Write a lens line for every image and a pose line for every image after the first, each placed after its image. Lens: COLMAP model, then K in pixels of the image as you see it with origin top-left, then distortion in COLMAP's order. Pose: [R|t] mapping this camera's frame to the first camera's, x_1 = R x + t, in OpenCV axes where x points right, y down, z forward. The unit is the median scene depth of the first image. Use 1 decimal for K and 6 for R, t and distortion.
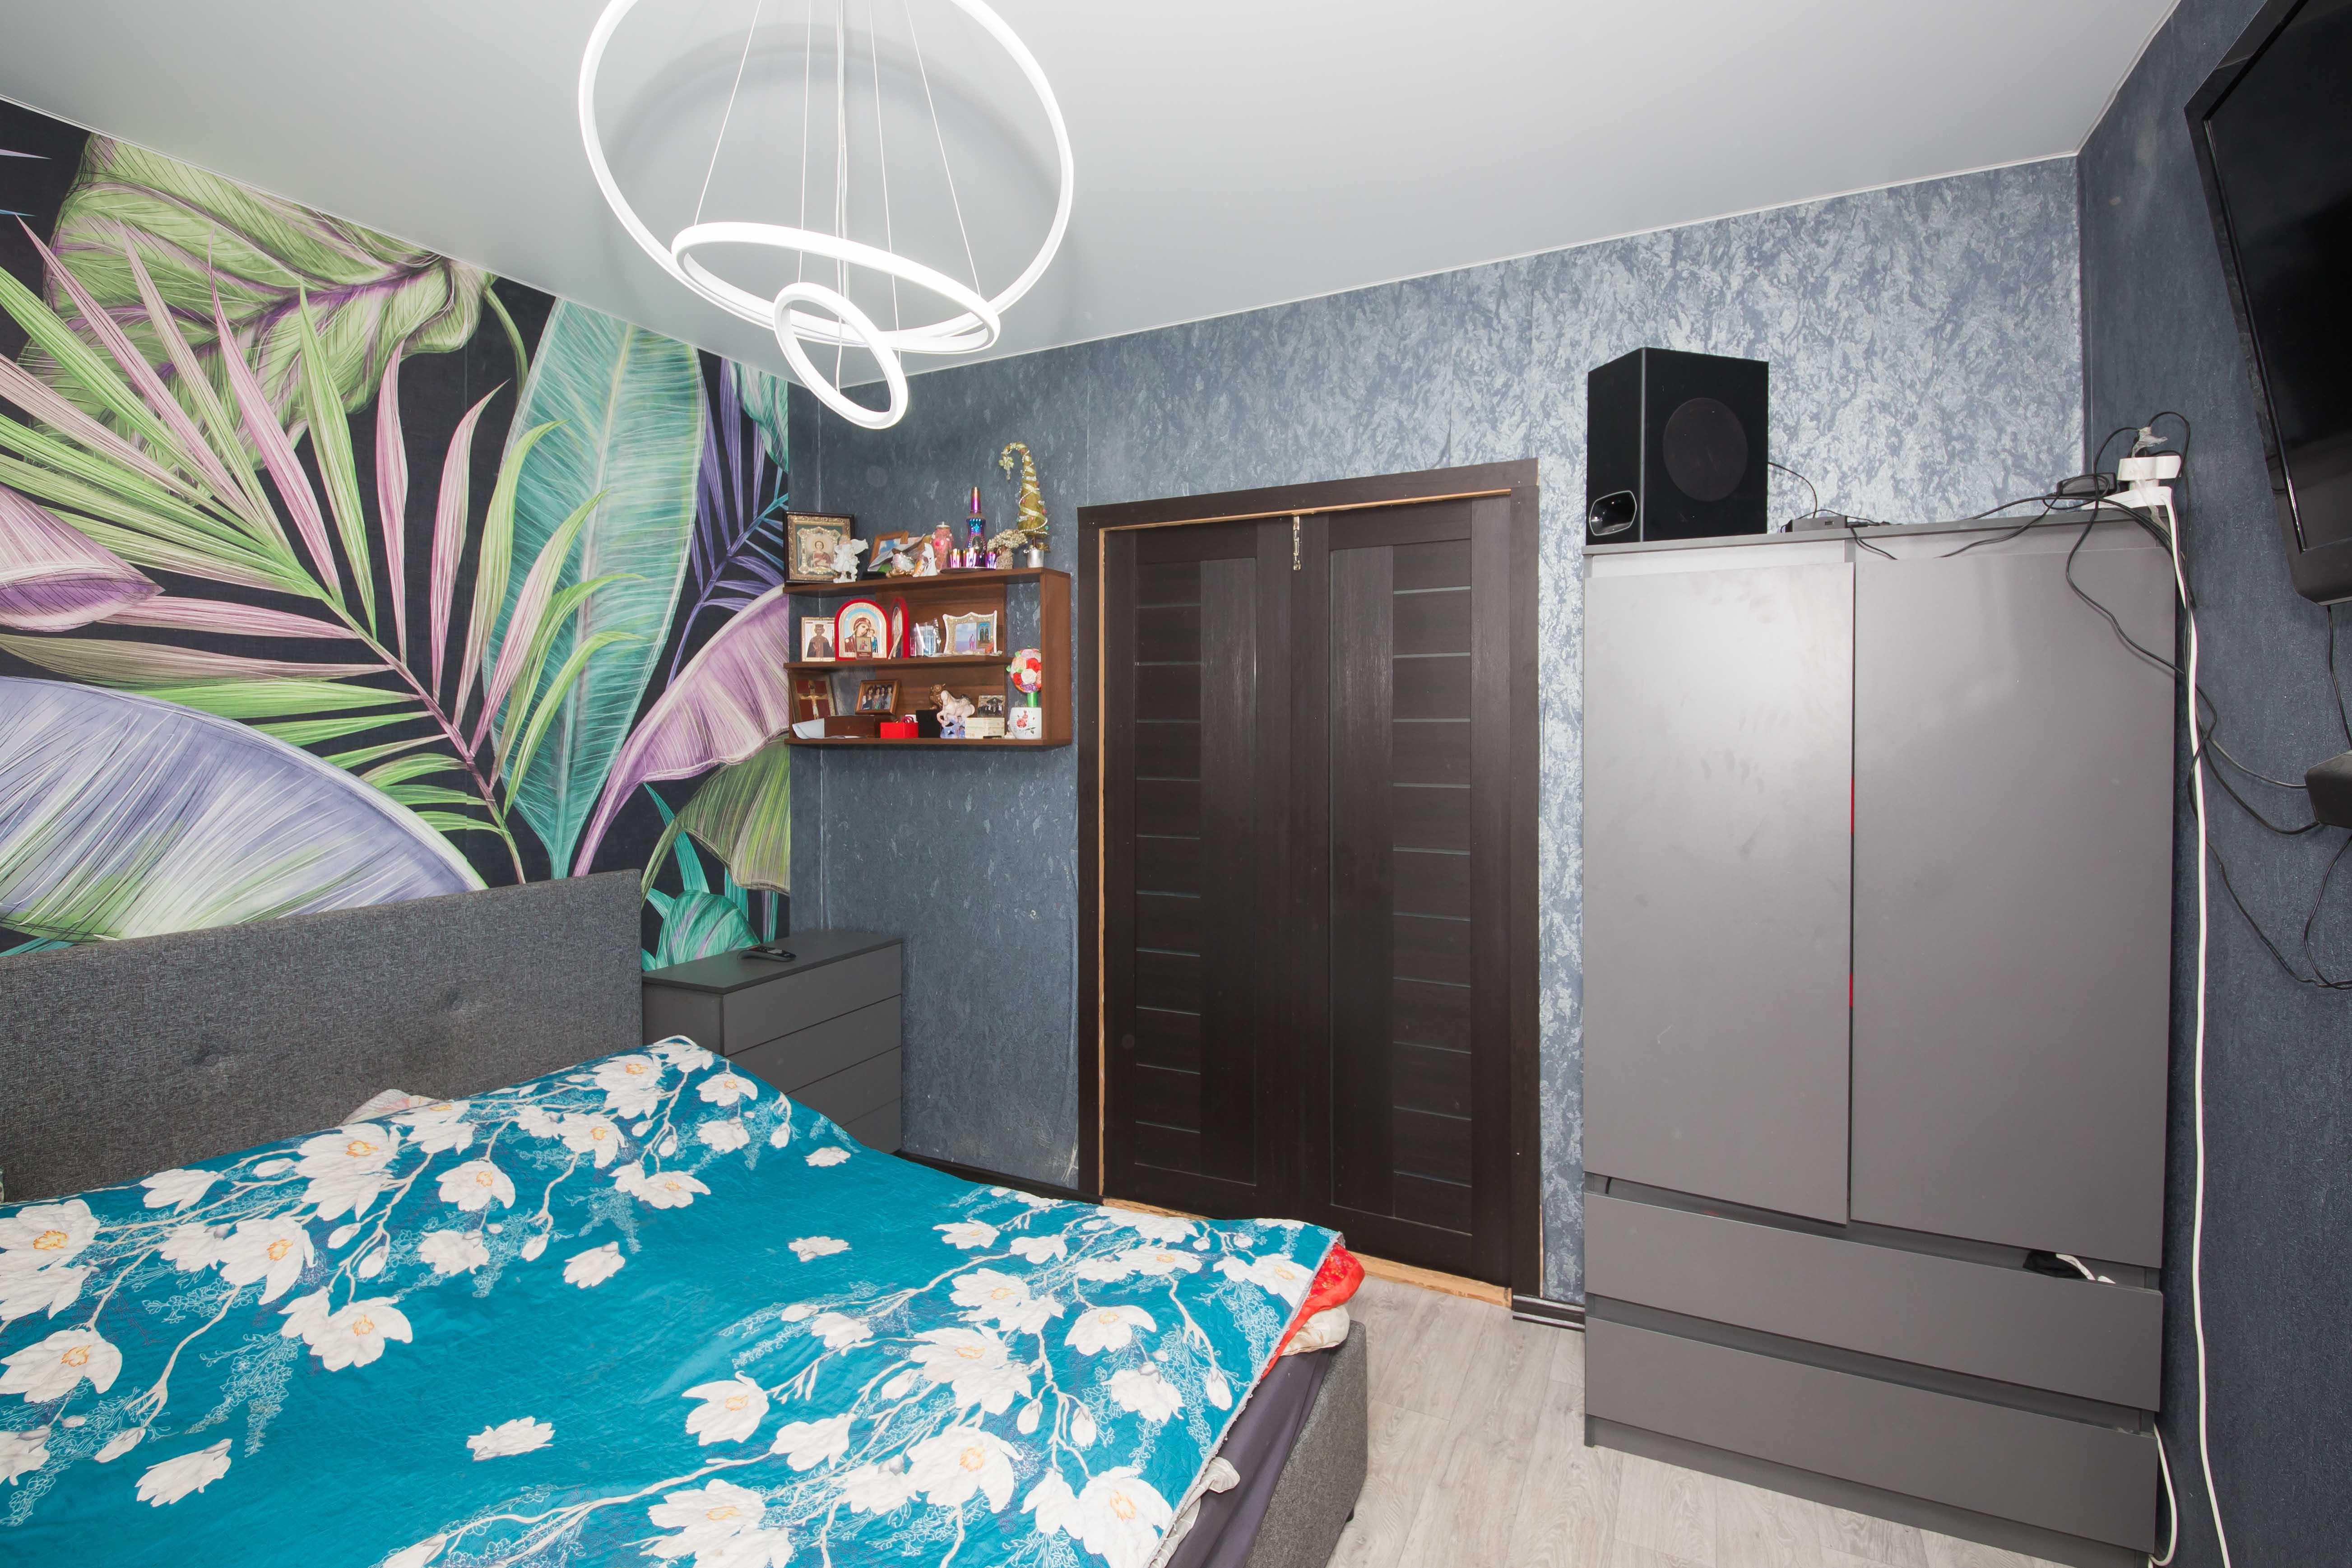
lens RADIAL K [[1048.7, 0, 1177.2], [0, 1048.7, 765.8], [0, 0, 1]] dist [0.029381, -0.015910]
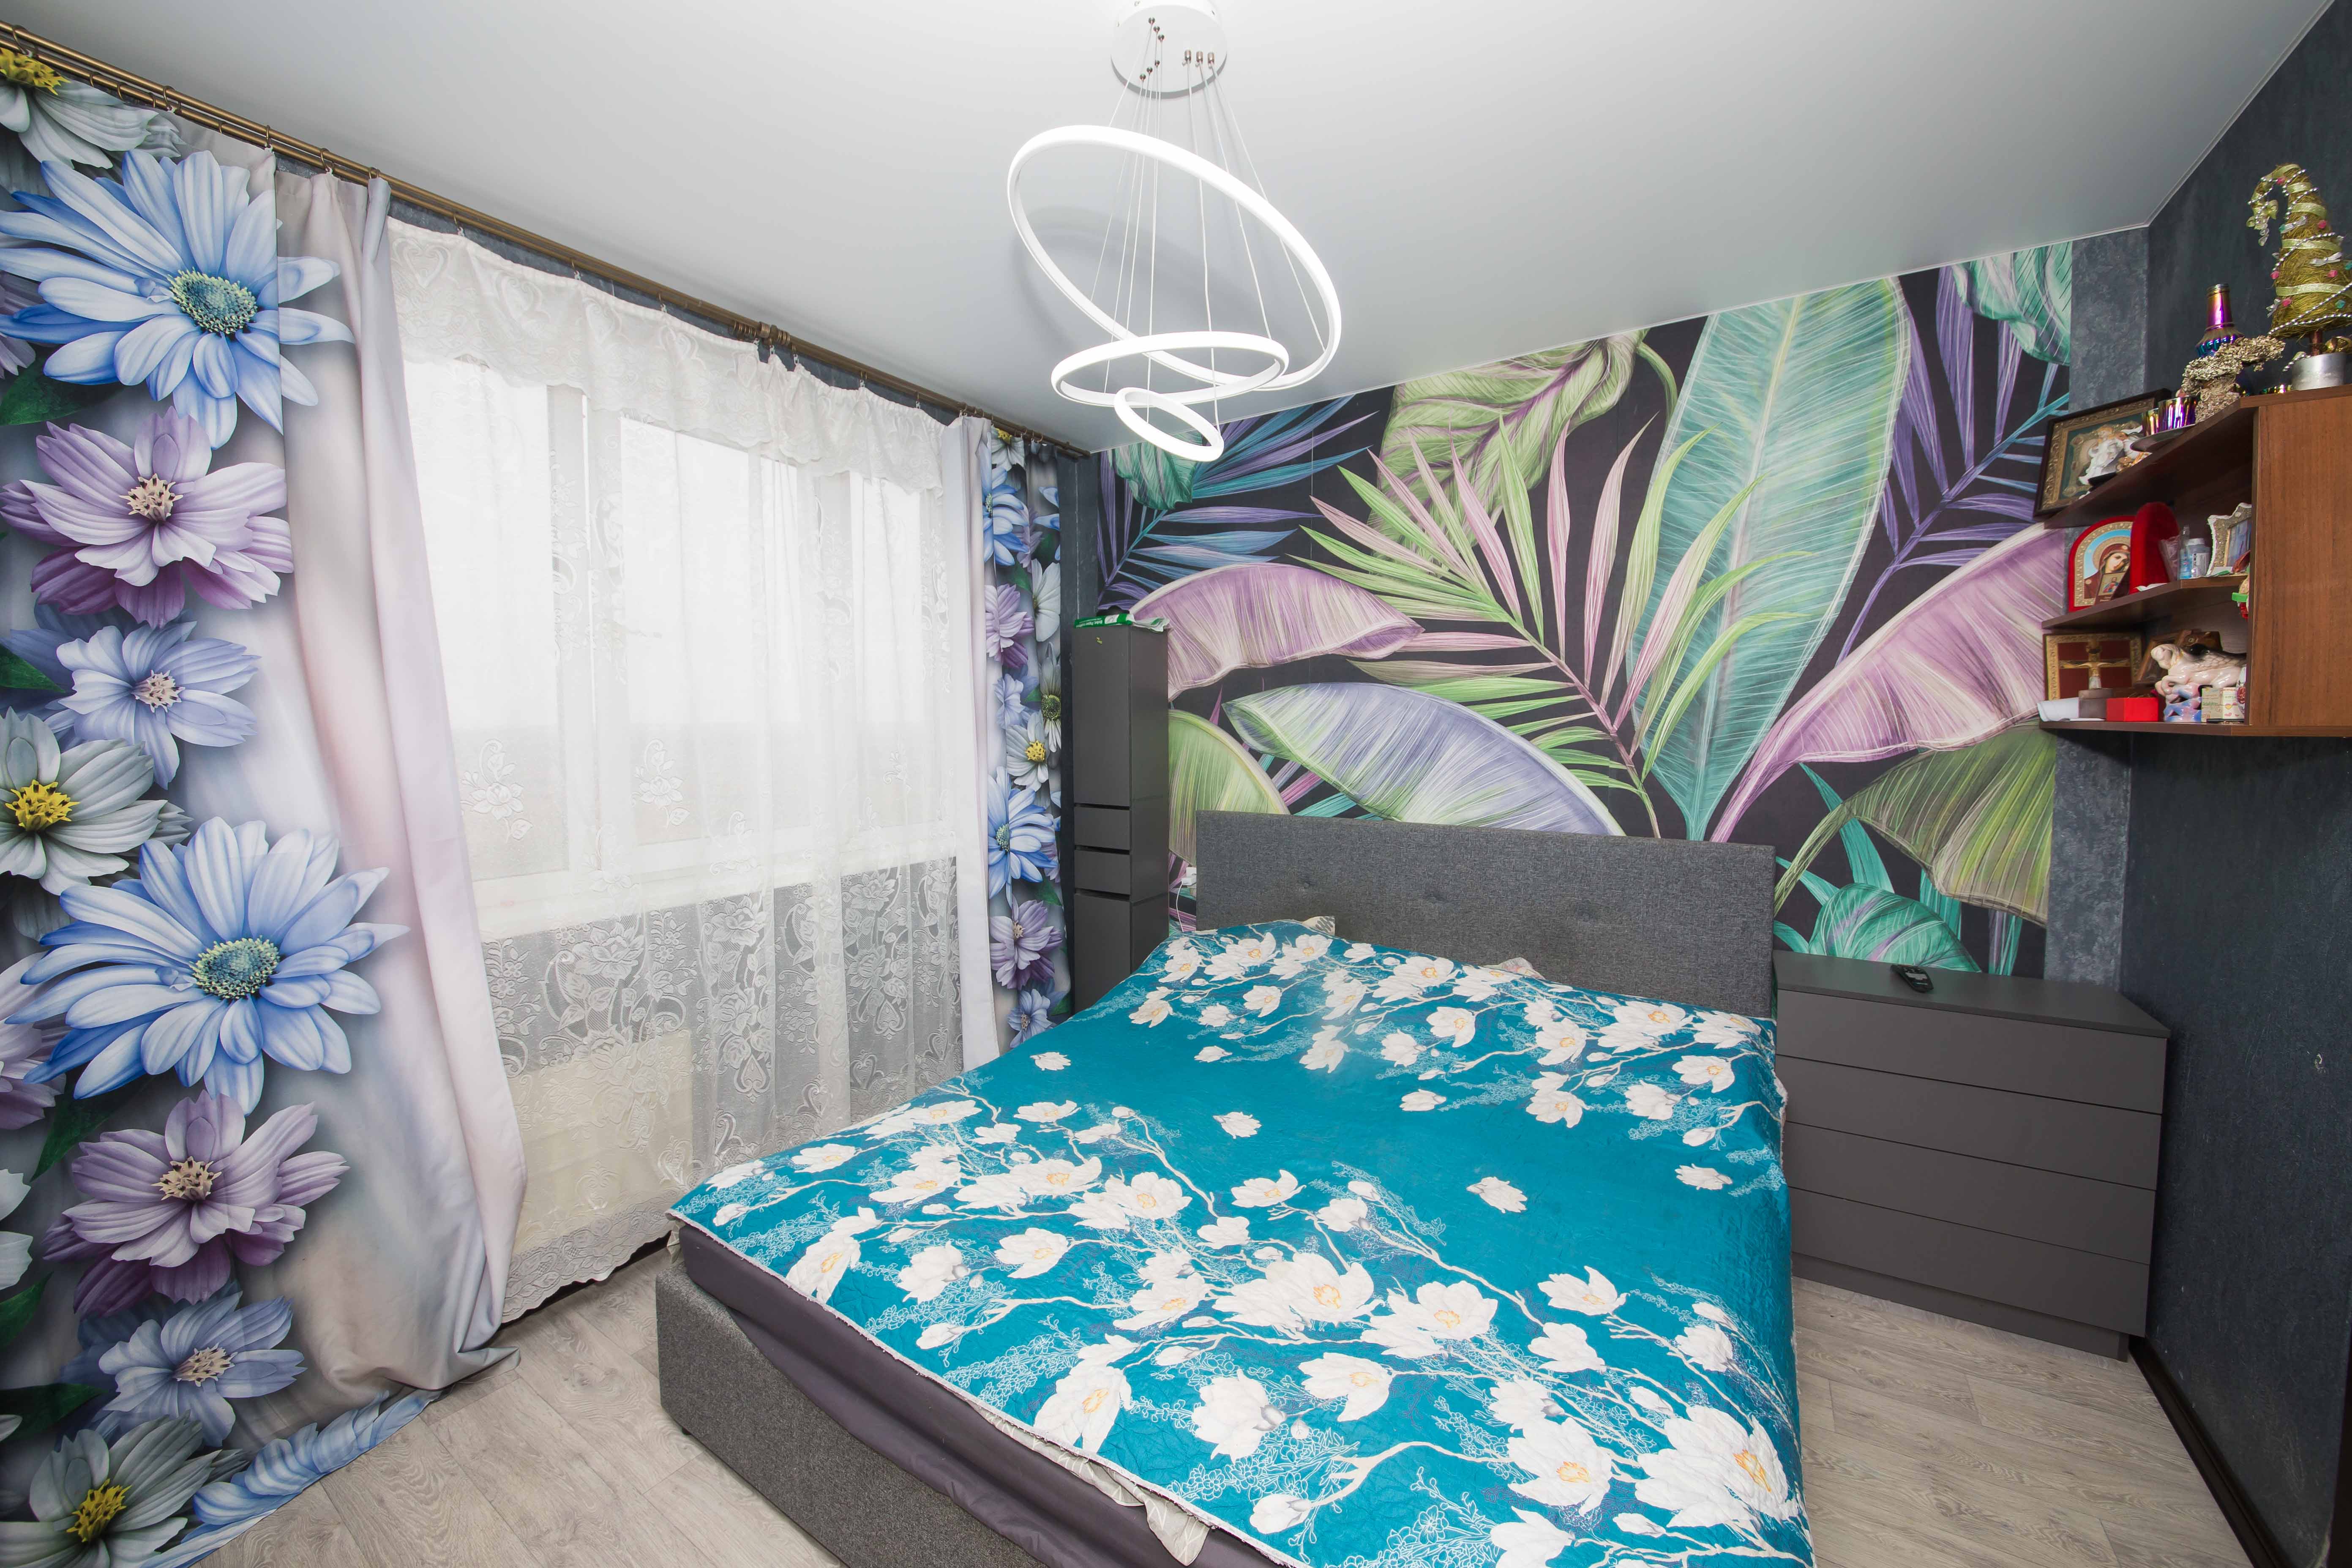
lens RADIAL K [[833.3, 0, 1176.0], [0, 833.3, 784.0], [0, 0, 1]] dist [-0.000600, -0.007551]
pose [[-0.098363, 0.086256, -0.991405, 0.368210], [-0.036402, 0.995258, 0.090203, -0.014658], [0.994485, 0.044961, -0.094757, 0.556835]]
